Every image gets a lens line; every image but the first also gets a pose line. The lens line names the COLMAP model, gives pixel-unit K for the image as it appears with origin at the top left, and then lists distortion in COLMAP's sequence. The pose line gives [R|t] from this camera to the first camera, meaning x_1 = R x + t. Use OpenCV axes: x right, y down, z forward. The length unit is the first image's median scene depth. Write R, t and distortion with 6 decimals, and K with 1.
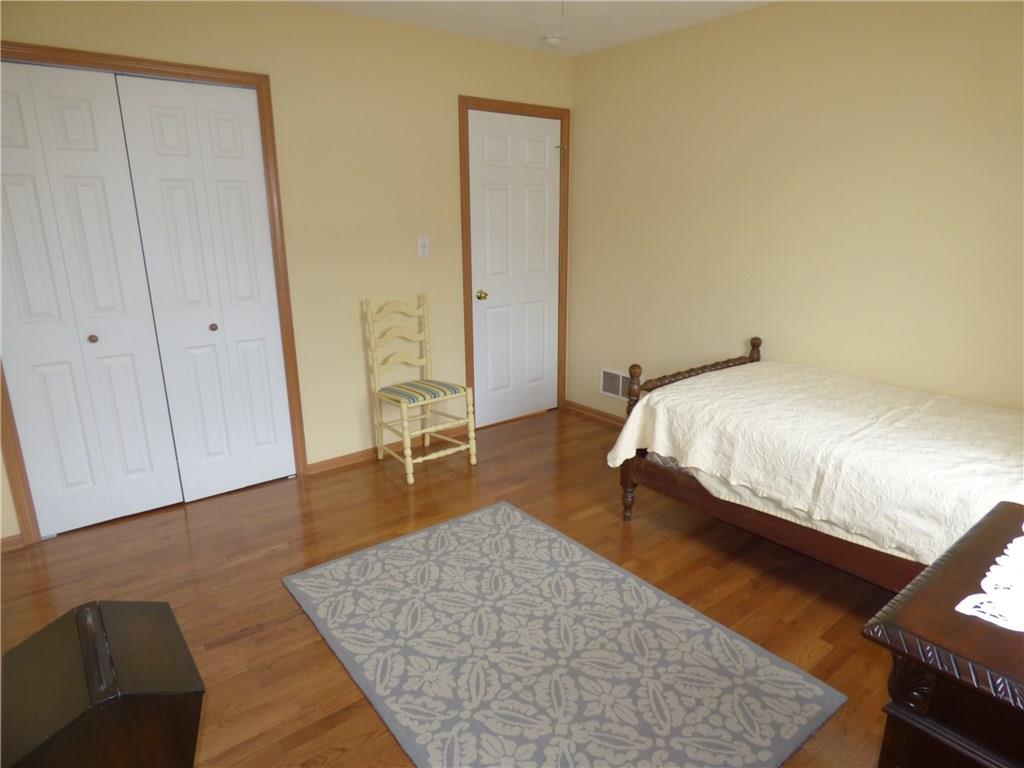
lens RADIAL K [[614.9, 0, 517.1], [0, 614.9, 379.8], [0, 0, 1]] dist [-0.003323, -0.000462]
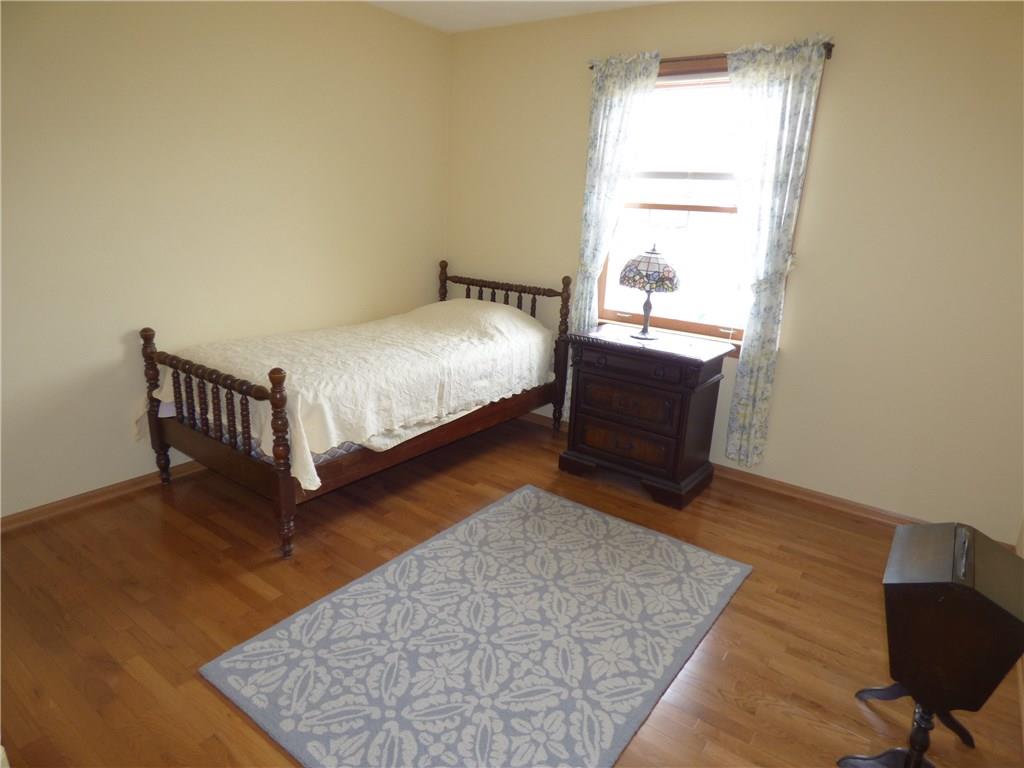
lens RADIAL K [[614.9, 0, 510.4], [0, 614.9, 384.3], [0, 0, 1]] dist [-0.003323, -0.000462]
pose [[-0.258608, -0.273721, 0.926390, -0.798637], [0.200146, 0.923020, 0.328598, -0.260632], [-0.945020, 0.270391, -0.183917, 1.066078]]
